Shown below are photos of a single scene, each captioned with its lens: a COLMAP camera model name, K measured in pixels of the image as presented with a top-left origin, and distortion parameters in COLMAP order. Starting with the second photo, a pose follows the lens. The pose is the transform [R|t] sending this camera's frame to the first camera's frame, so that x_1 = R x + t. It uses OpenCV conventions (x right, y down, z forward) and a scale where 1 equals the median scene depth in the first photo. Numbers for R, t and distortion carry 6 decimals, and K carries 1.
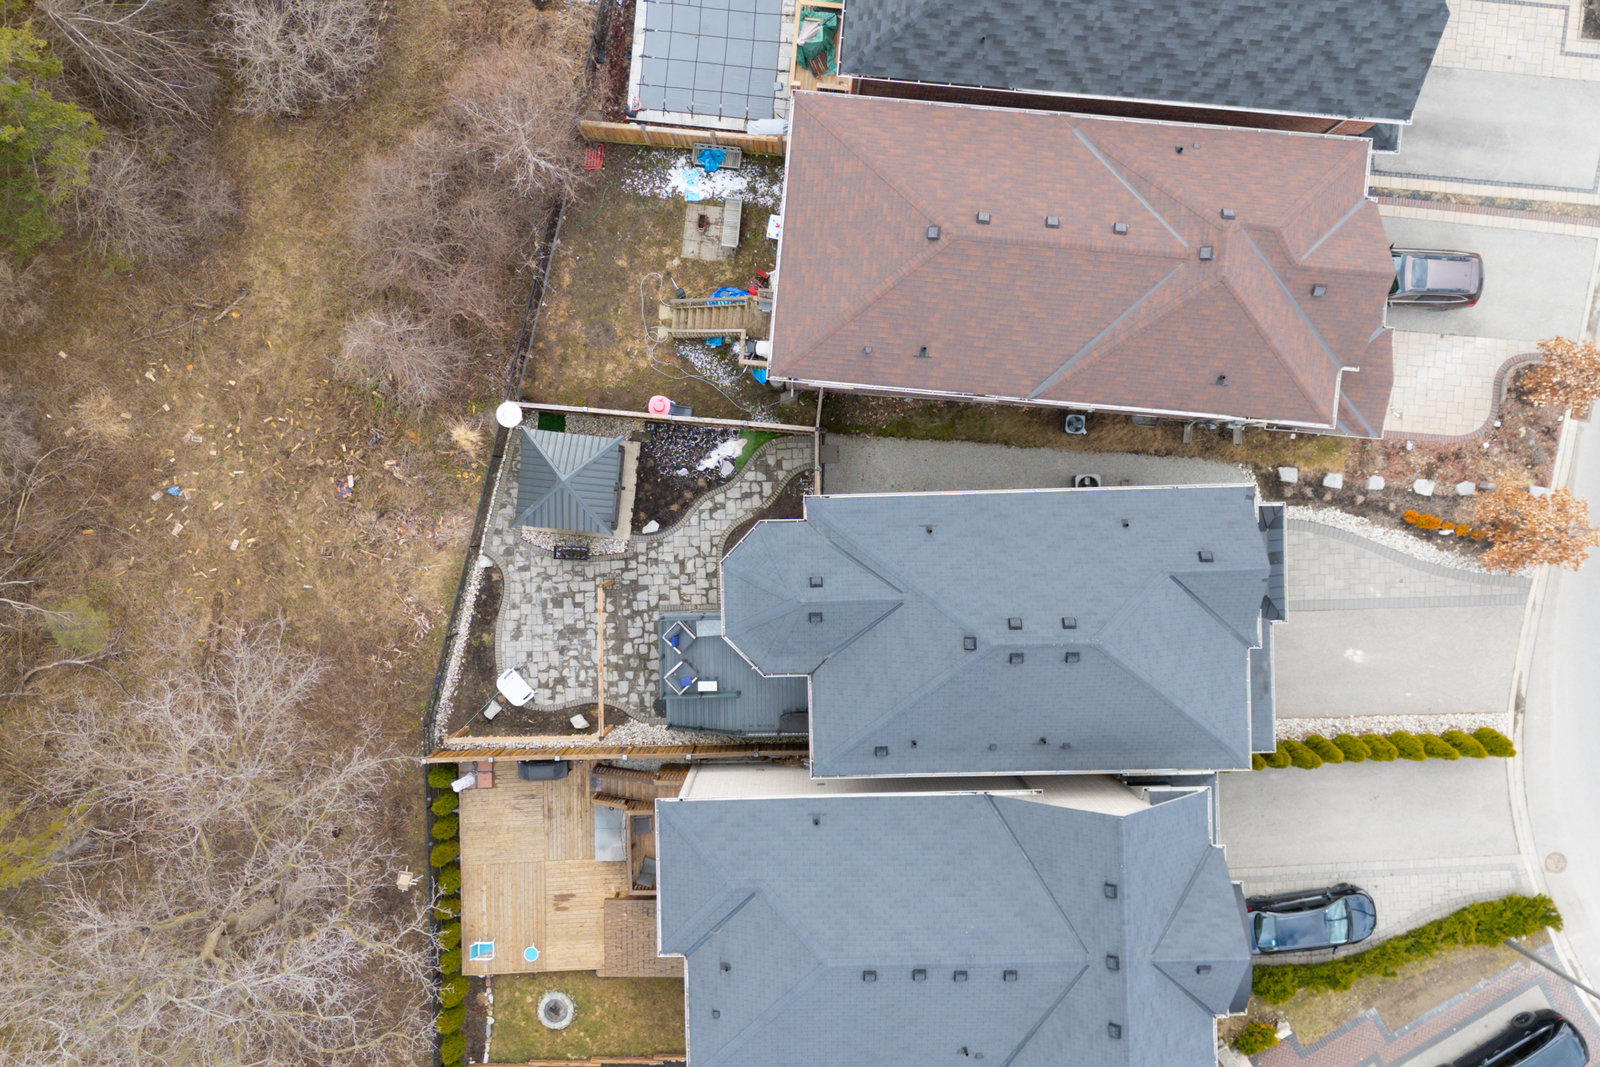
lens RADIAL K [[1377.7, 0, 800.0], [0, 1377.7, 533.5], [0, 0, 1]] dist [0.097063, -0.156245]
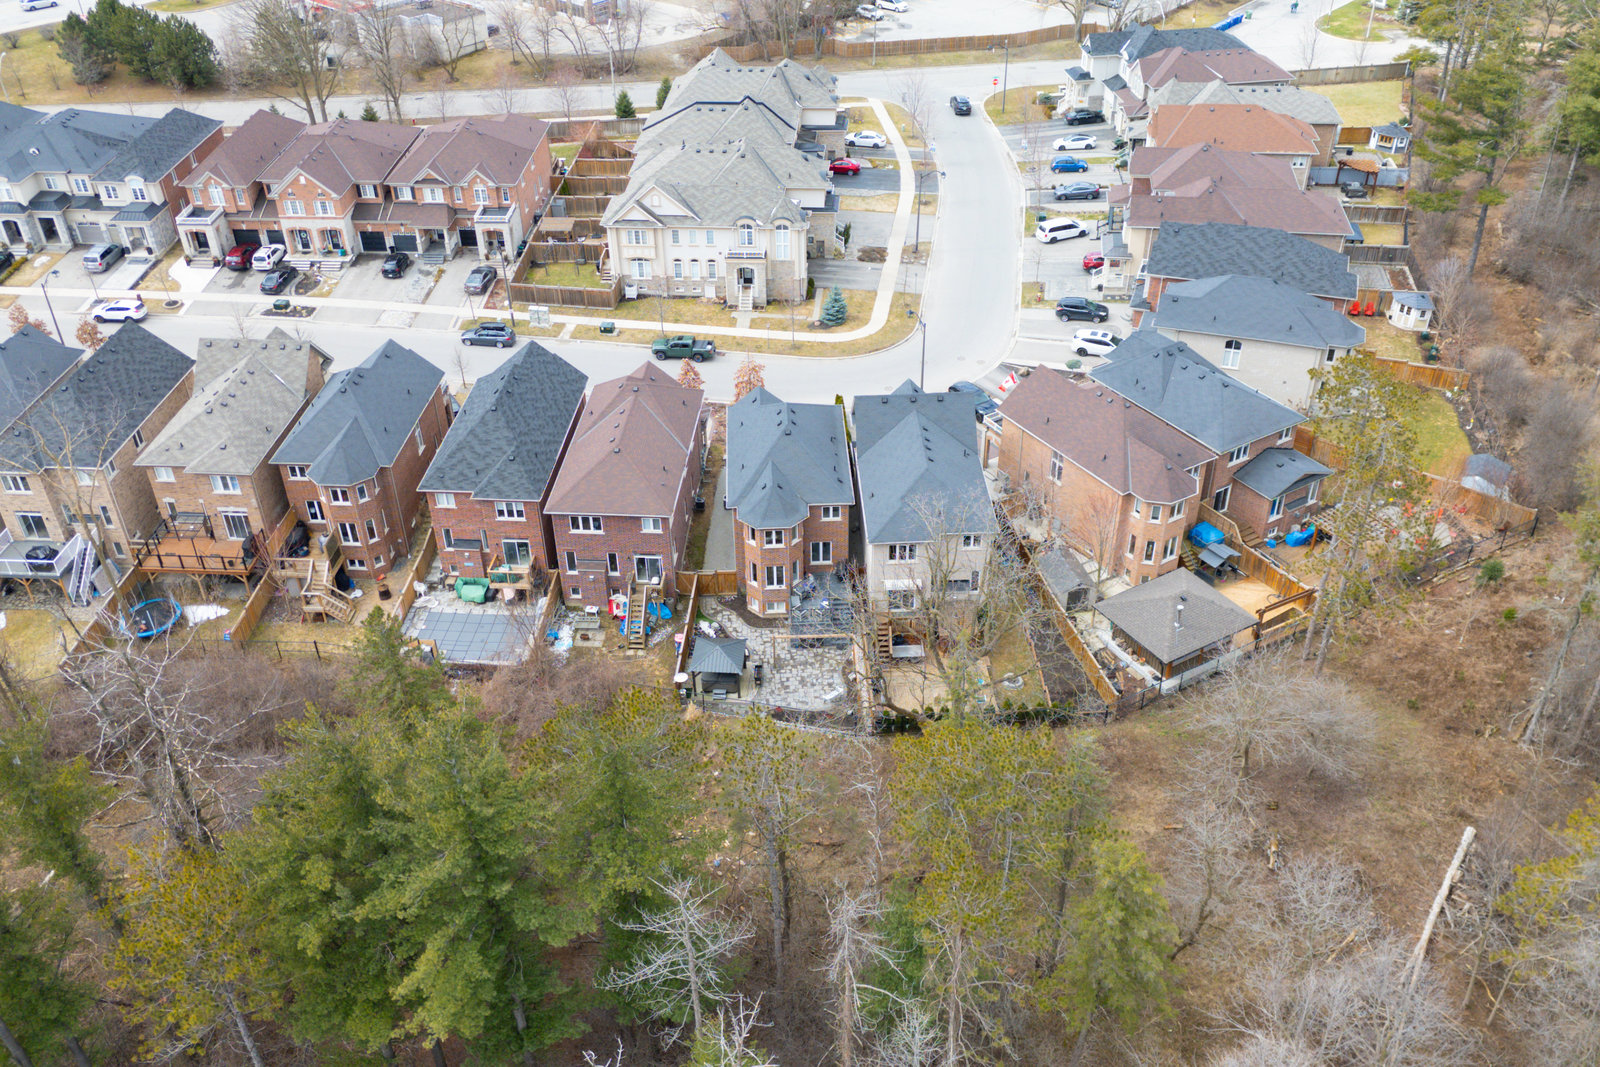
lens RADIAL K [[1377.7, 0, 800.0], [0, 1377.7, 533.5], [0, 0, 1]] dist [0.097063, -0.156245]
pose [[-0.014979, -0.573639, 0.818971, -1.530265], [0.999378, -0.034732, -0.006048, 0.085576], [0.031914, 0.818372, 0.573803, -0.190109]]
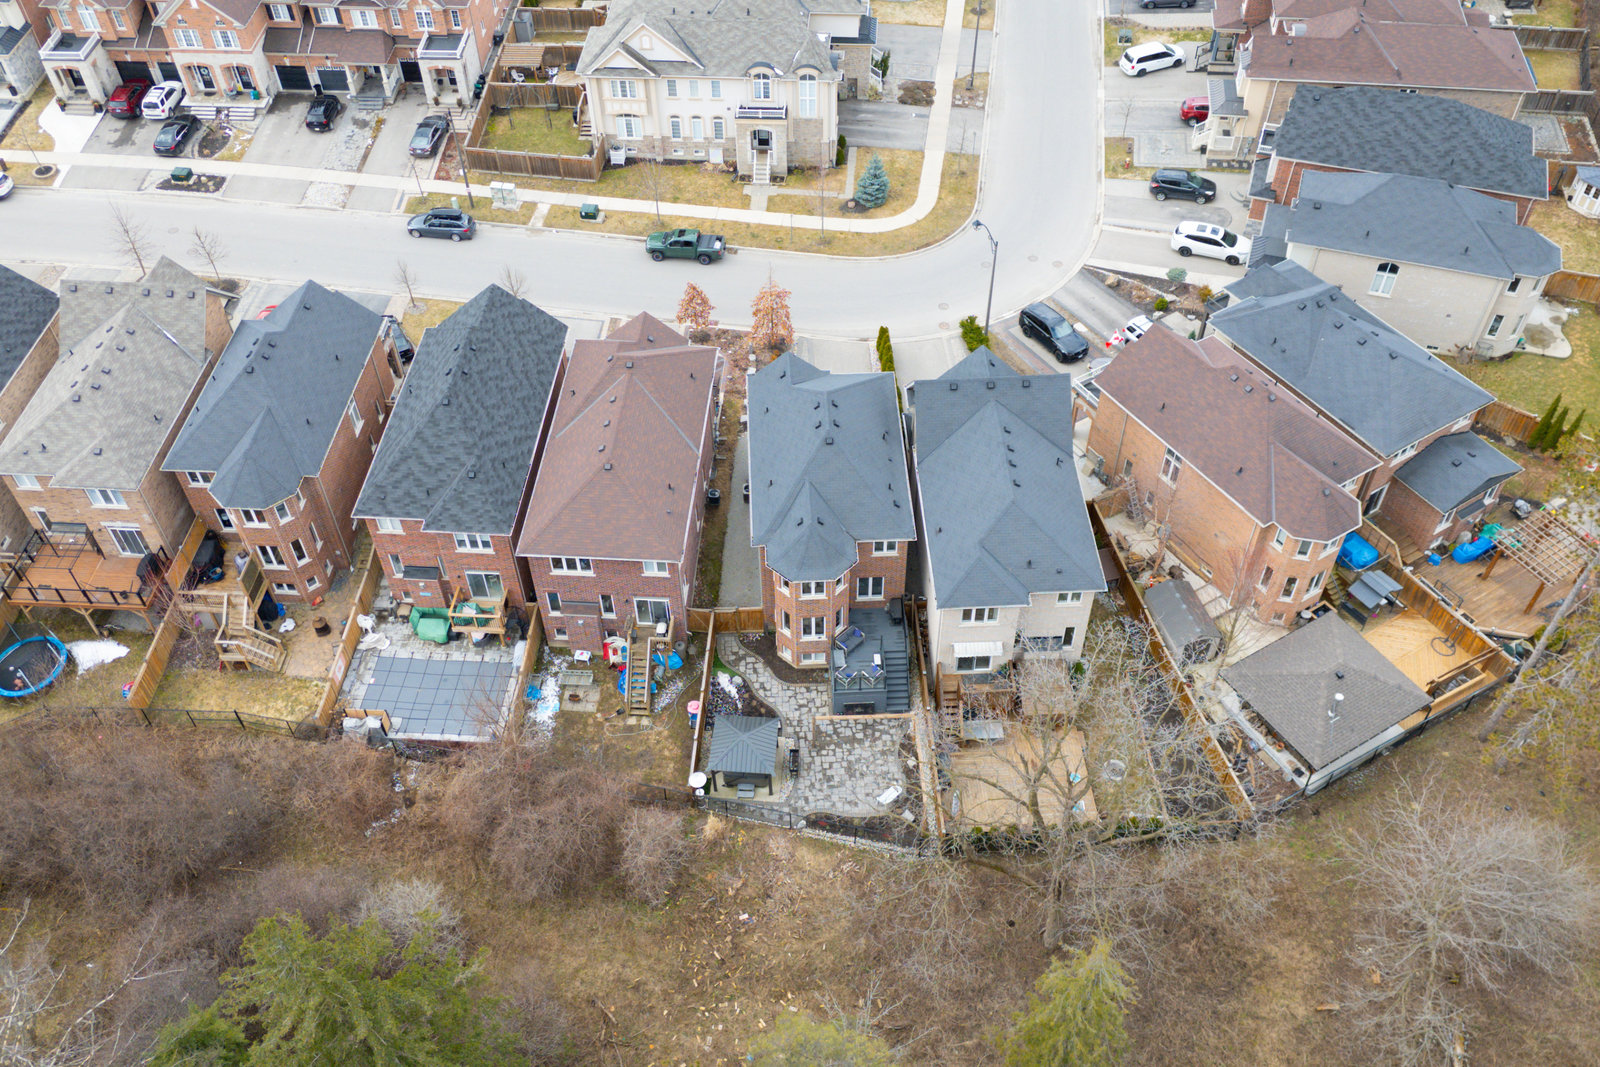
lens RADIAL K [[1381.3, 0, 800.0], [0, 1381.3, 533.5], [0, 0, 1]] dist [0.054783, -0.031771]
pose [[-0.018821, -0.734649, 0.678186, -0.960177], [0.999383, -0.033948, -0.009040, 0.040794], [0.029664, 0.677597, 0.734835, -0.222403]]
